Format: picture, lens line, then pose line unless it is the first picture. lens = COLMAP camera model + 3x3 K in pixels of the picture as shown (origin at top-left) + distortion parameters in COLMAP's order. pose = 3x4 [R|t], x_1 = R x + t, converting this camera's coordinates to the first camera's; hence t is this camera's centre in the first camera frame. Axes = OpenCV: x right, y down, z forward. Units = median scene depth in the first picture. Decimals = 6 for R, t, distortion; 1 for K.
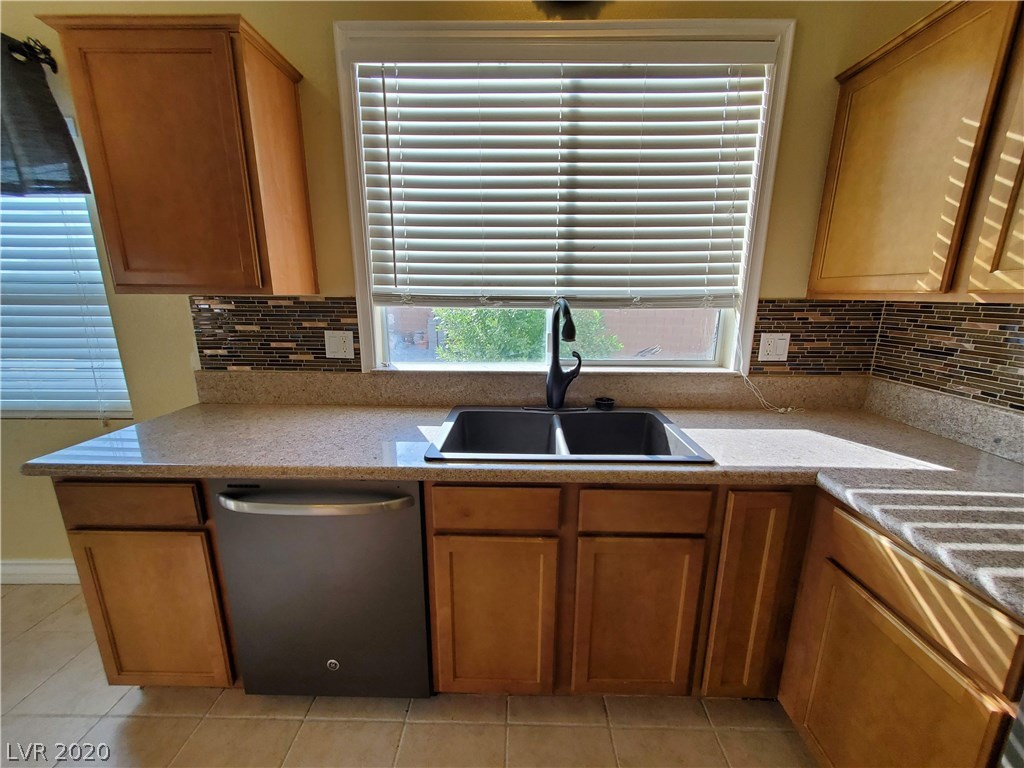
lens RADIAL K [[404.3, 0, 513.5], [0, 404.3, 387.7], [0, 0, 1]] dist [0.008934, -0.001540]
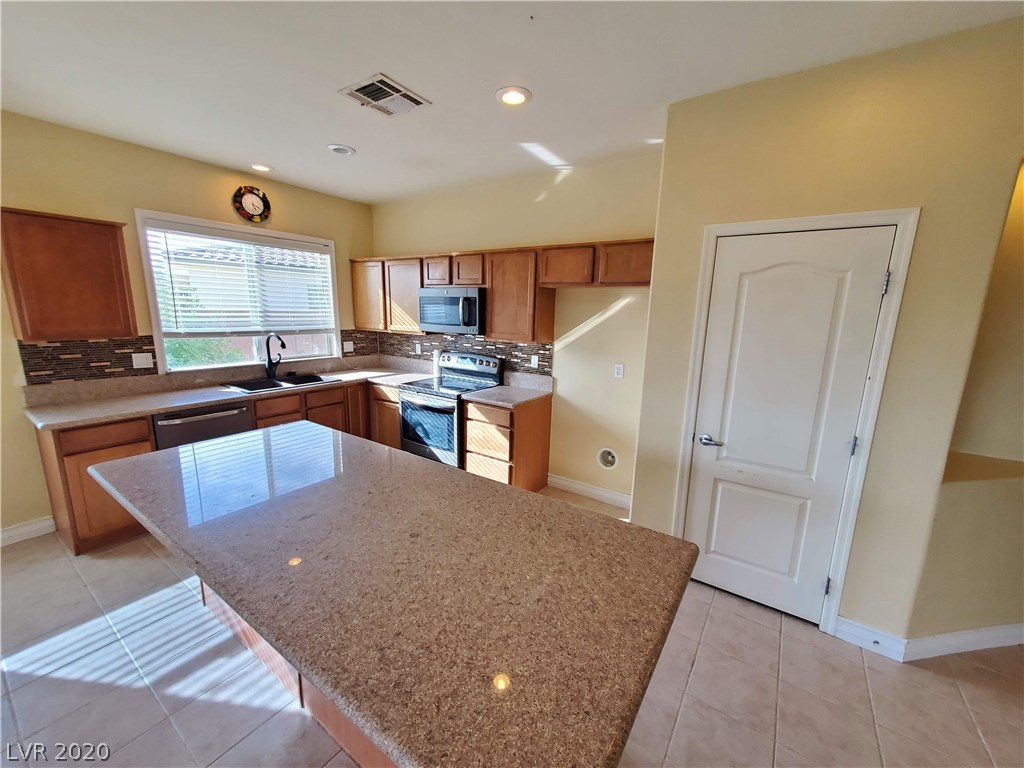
lens RADIAL K [[404.3, 0, 514.2], [0, 404.3, 390.5], [0, 0, 1]] dist [0.008934, -0.001540]
pose [[0.550465, -0.156345, 0.820088, -1.198706], [0.169481, 0.982781, 0.073601, 0.208043], [-0.817474, 0.098475, 0.567484, -1.673434]]
